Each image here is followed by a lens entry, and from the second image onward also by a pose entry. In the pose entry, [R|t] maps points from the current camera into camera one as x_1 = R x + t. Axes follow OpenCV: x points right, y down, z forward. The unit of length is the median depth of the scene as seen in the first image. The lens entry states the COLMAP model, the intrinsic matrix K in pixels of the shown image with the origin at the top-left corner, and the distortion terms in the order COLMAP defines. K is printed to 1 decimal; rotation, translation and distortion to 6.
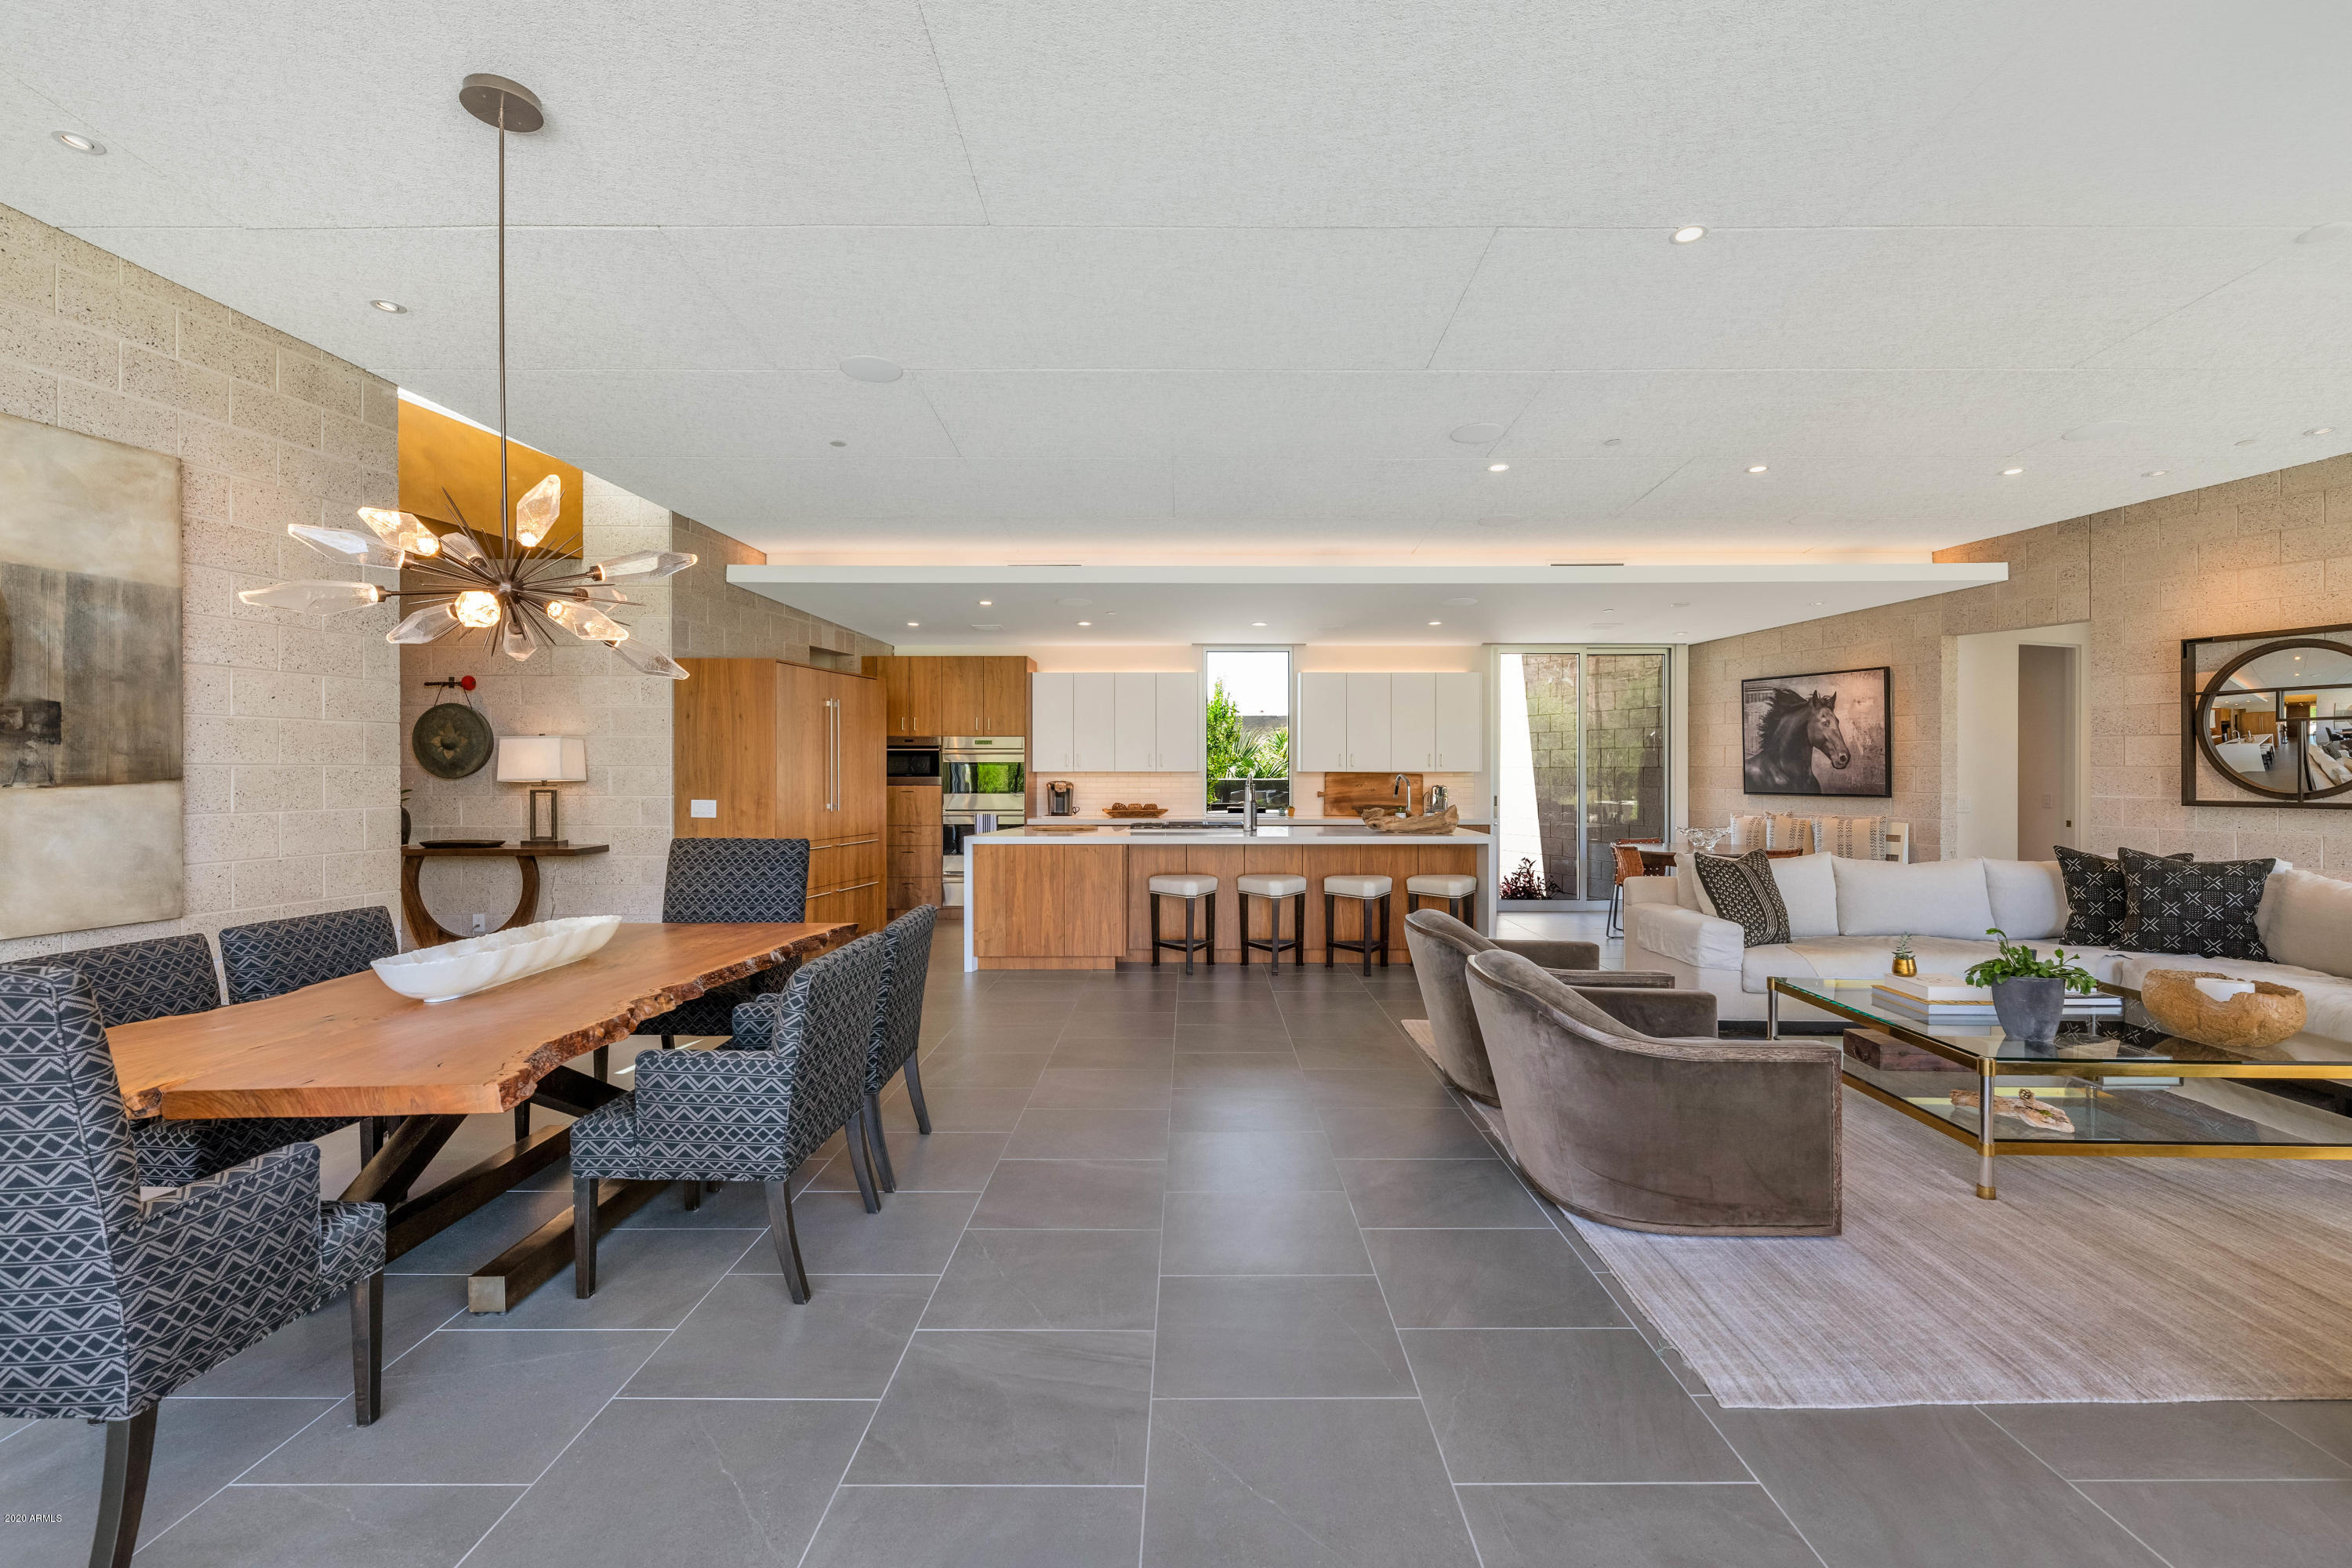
lens RADIAL K [[1099.7, 0, 1198.4], [0, 1099.7, 776.3], [0, 0, 1]] dist [0.001290, 0.000621]
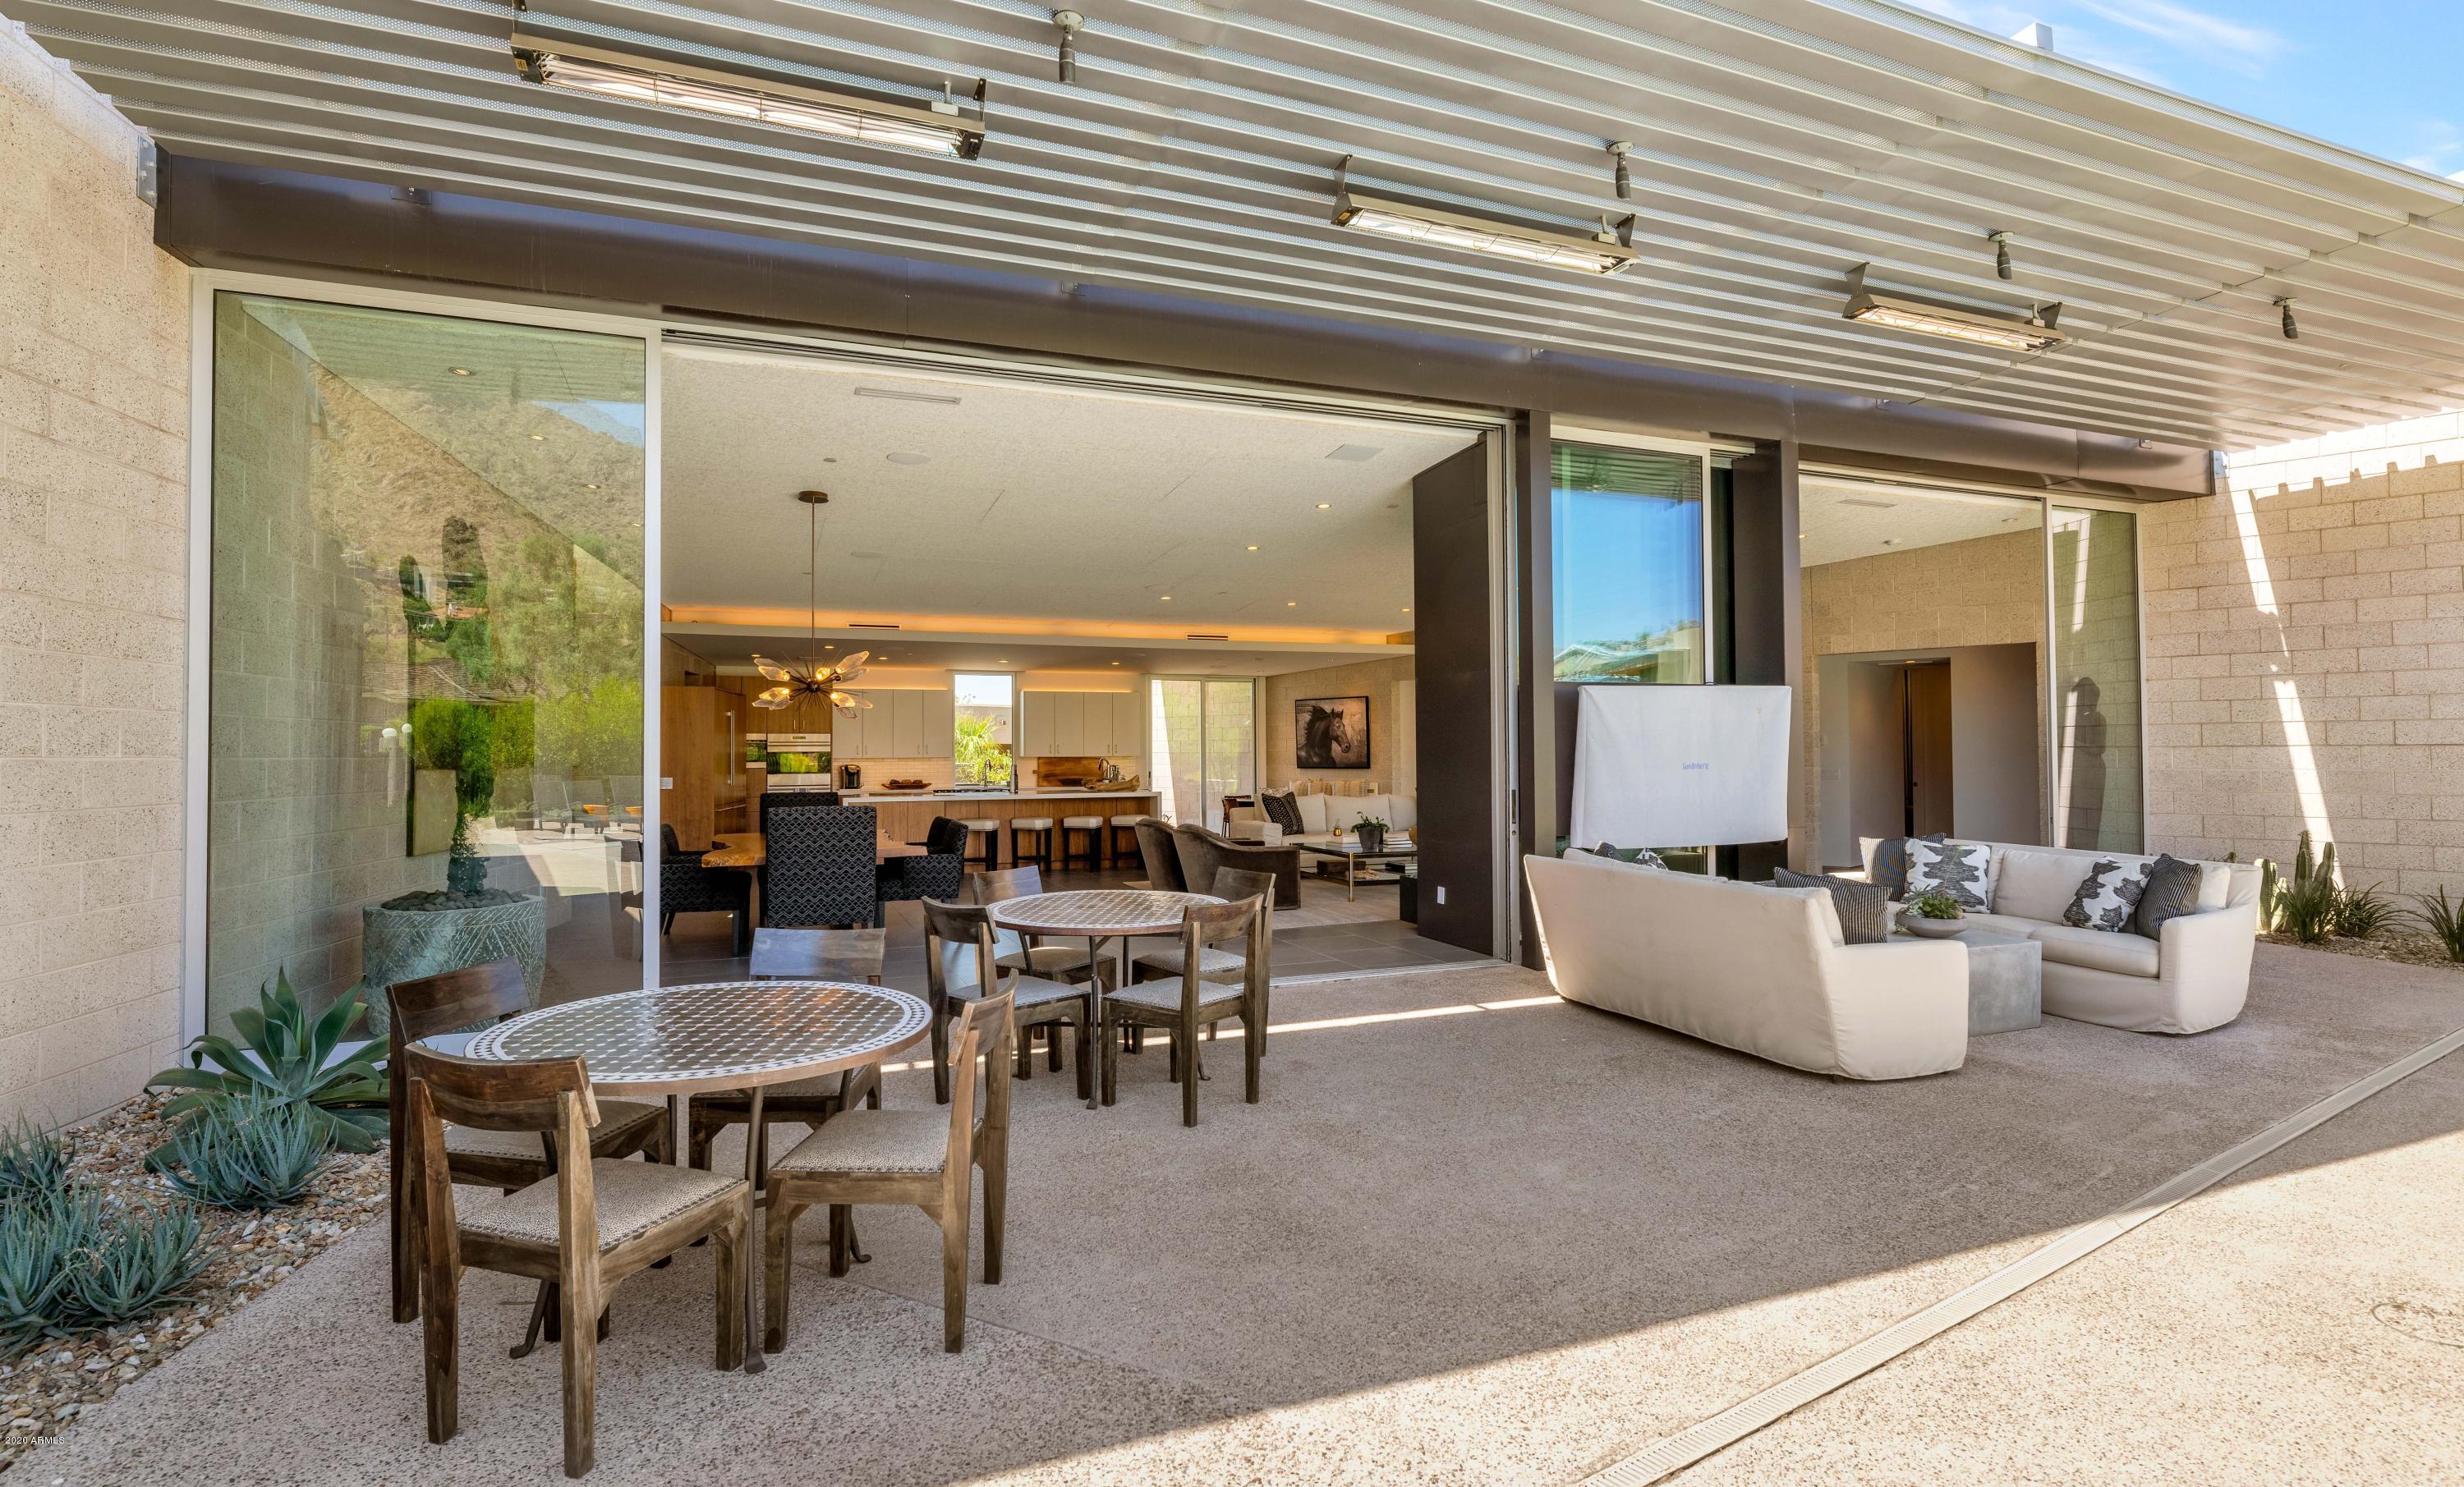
lens RADIAL K [[1194.7, 0, 1254.8], [0, 1194.7, 720.8], [0, 0, 1]] dist [0.007529, 0.000872]
pose [[0.927249, 0.004789, 0.374414, -0.258935], [0.008287, 0.999411, -0.033306, 0.004113], [-0.374352, 0.033986, 0.926663, -0.709676]]
